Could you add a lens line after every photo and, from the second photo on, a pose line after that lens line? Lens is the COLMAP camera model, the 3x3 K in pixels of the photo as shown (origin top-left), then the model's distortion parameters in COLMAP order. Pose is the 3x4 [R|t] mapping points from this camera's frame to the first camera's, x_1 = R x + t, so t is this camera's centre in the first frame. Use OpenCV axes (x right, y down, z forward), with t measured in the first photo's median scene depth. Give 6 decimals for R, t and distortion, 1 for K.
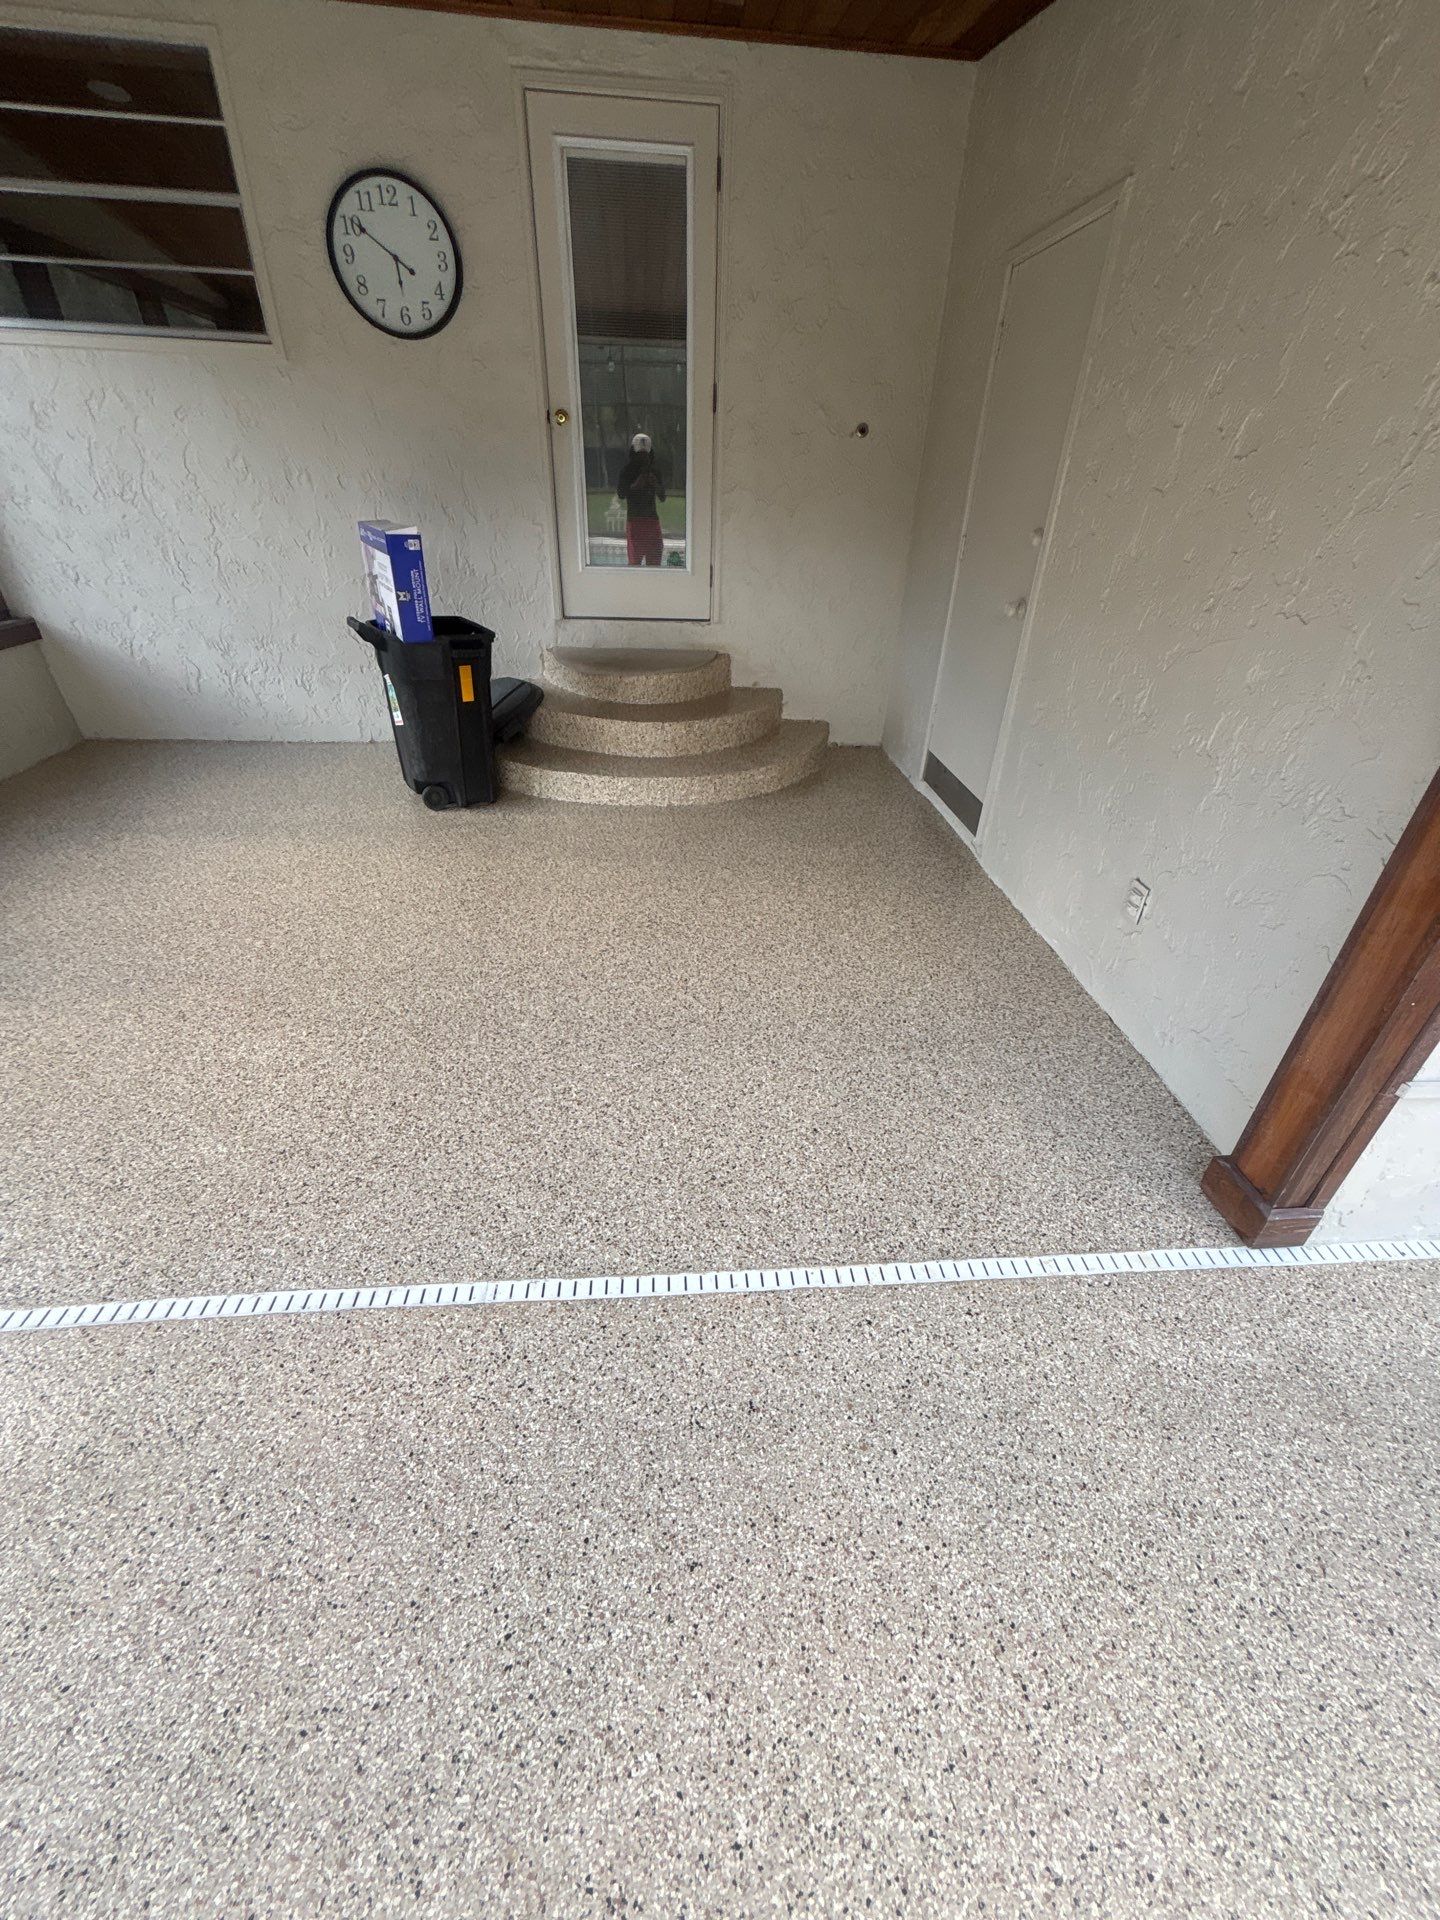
lens RADIAL K [[778.7, 0, 728.1], [0, 778.7, 956.1], [0, 0, 1]] dist [-0.006922, 0.005092]
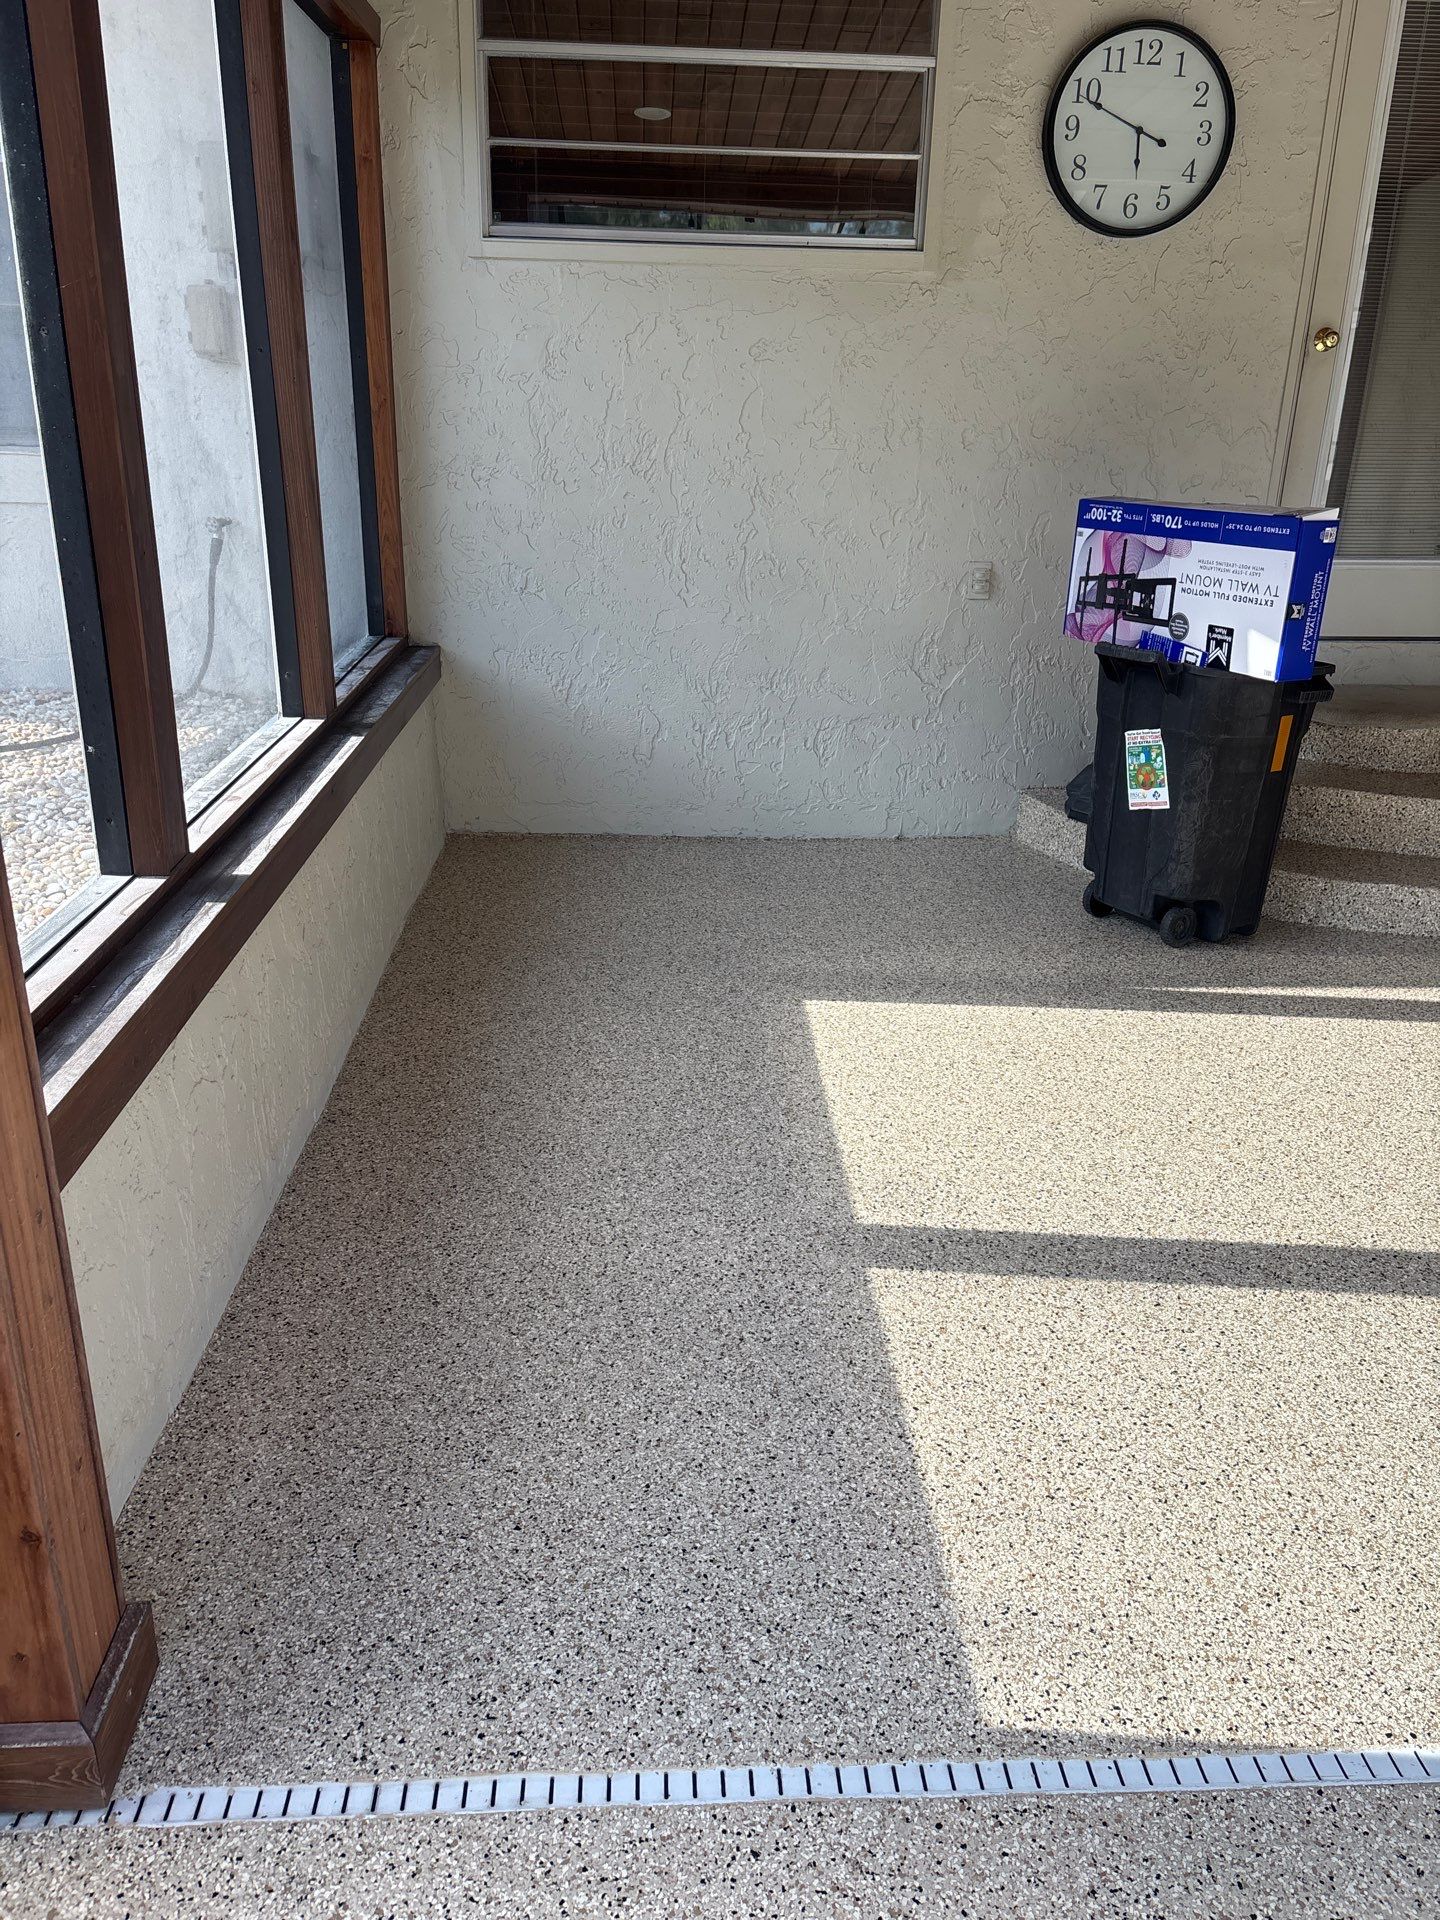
lens RADIAL K [[1435.7, 0, 720.0], [0, 1435.7, 960.0], [0, 0, 1]] dist [0.062205, -0.064721]
pose [[0.999425, 0.000195, -0.033907, -0.730500], [-0.006361, 0.983304, -0.181858, 0.028627], [0.033305, 0.181969, 0.982740, -0.106474]]
